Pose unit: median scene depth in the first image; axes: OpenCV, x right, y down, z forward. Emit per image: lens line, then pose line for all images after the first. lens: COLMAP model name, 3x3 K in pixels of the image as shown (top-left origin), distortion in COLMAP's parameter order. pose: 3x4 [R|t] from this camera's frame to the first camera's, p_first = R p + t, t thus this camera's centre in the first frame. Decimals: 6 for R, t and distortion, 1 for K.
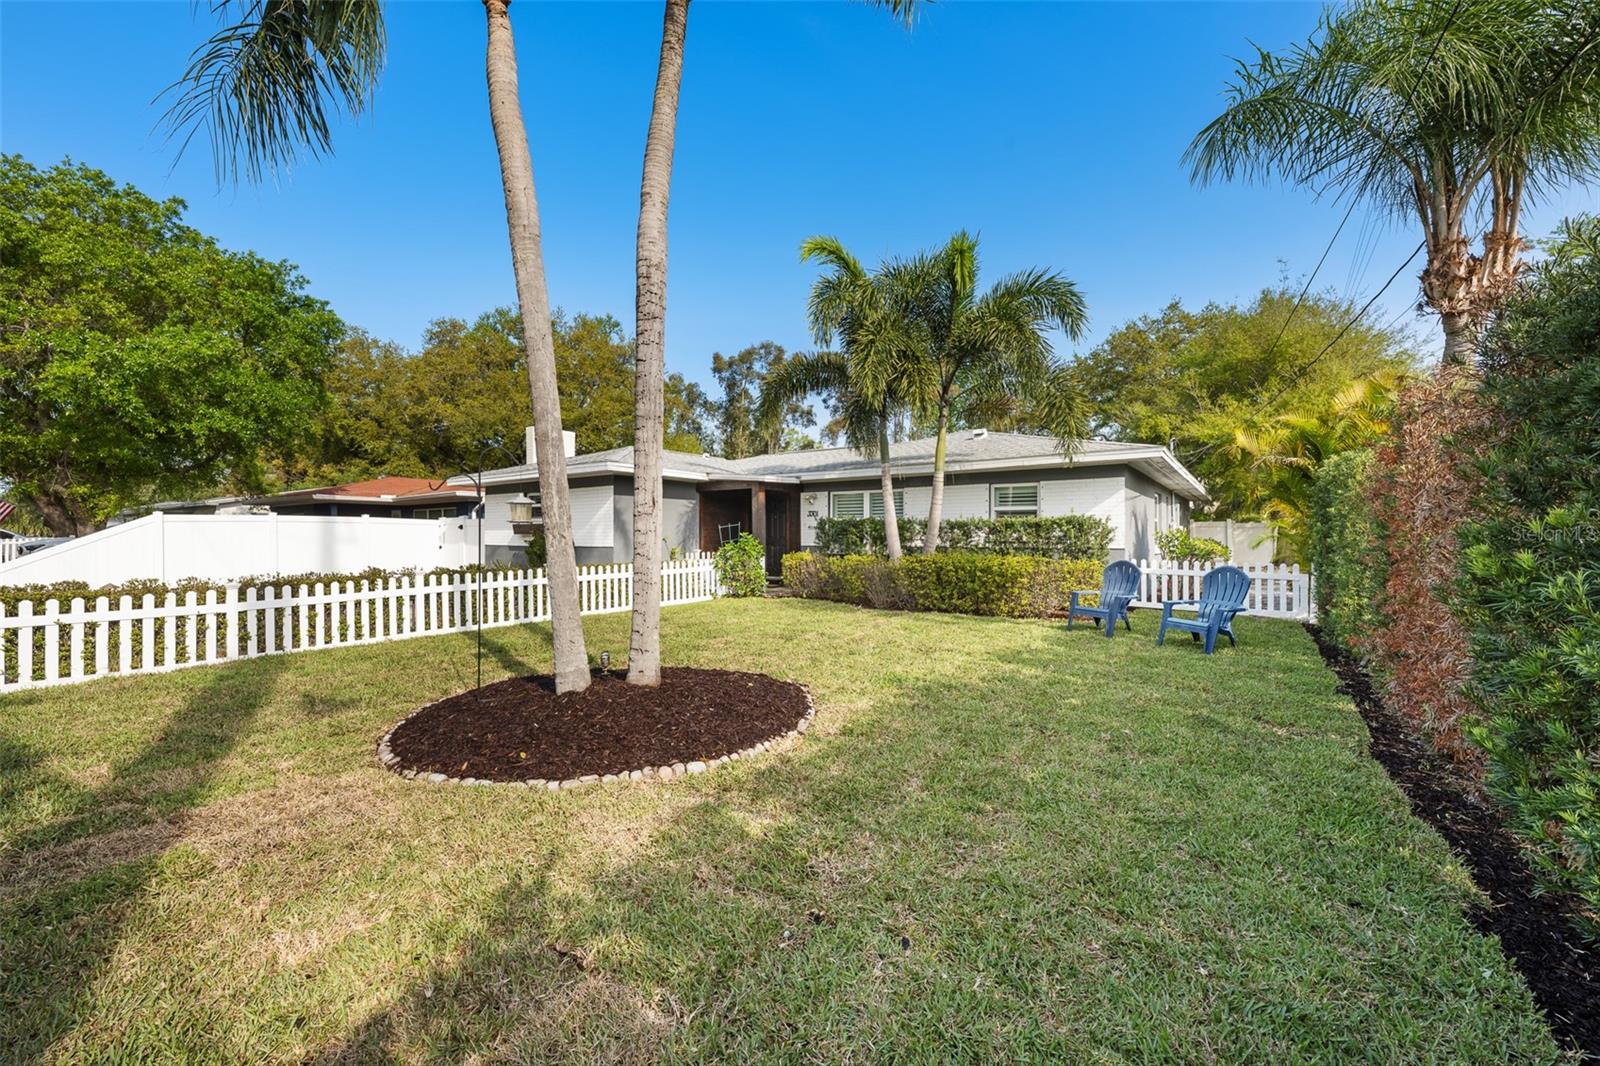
lens RADIAL K [[640.4, 0, 801.1], [0, 640.4, 531.9], [0, 0, 1]] dist [0.001224, 0.000617]
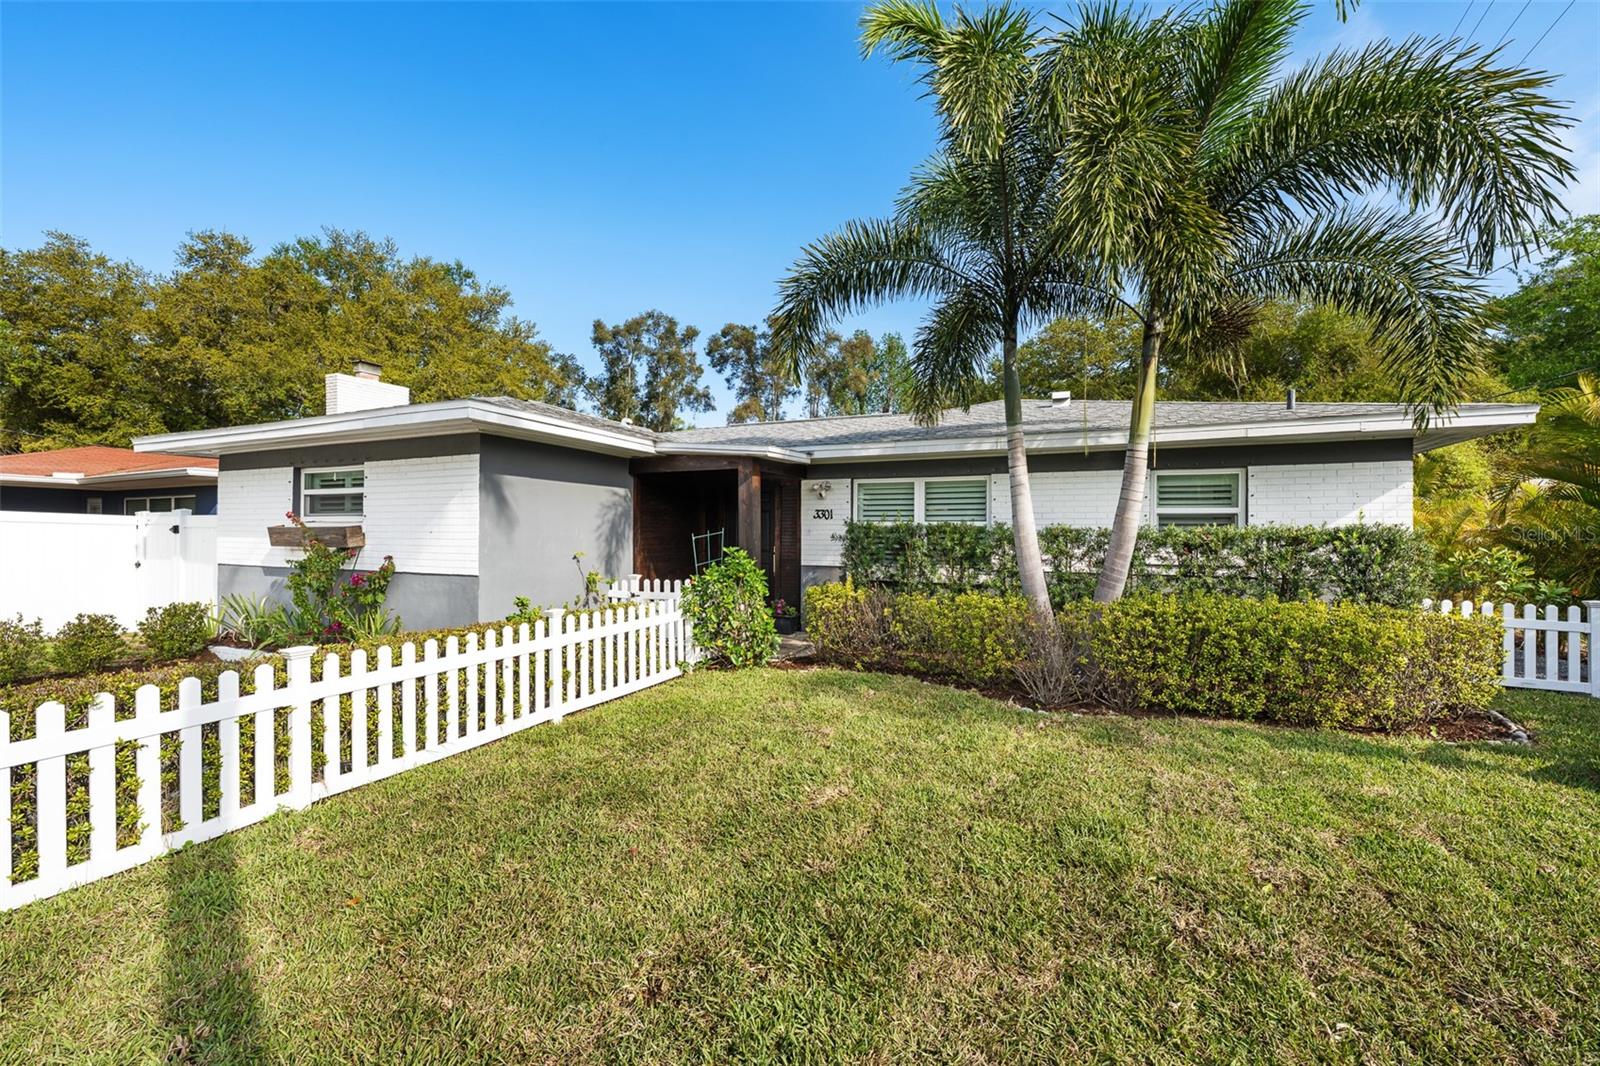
lens RADIAL K [[640.4, 0, 799.8], [0, 640.4, 532.6], [0, 0, 1]] dist [0.001224, 0.000617]
pose [[0.980032, 0.006933, 0.198720, -0.122319], [-0.008061, 0.999956, 0.004868, -0.012694], [-0.198678, -0.006373, 0.980044, 0.383534]]
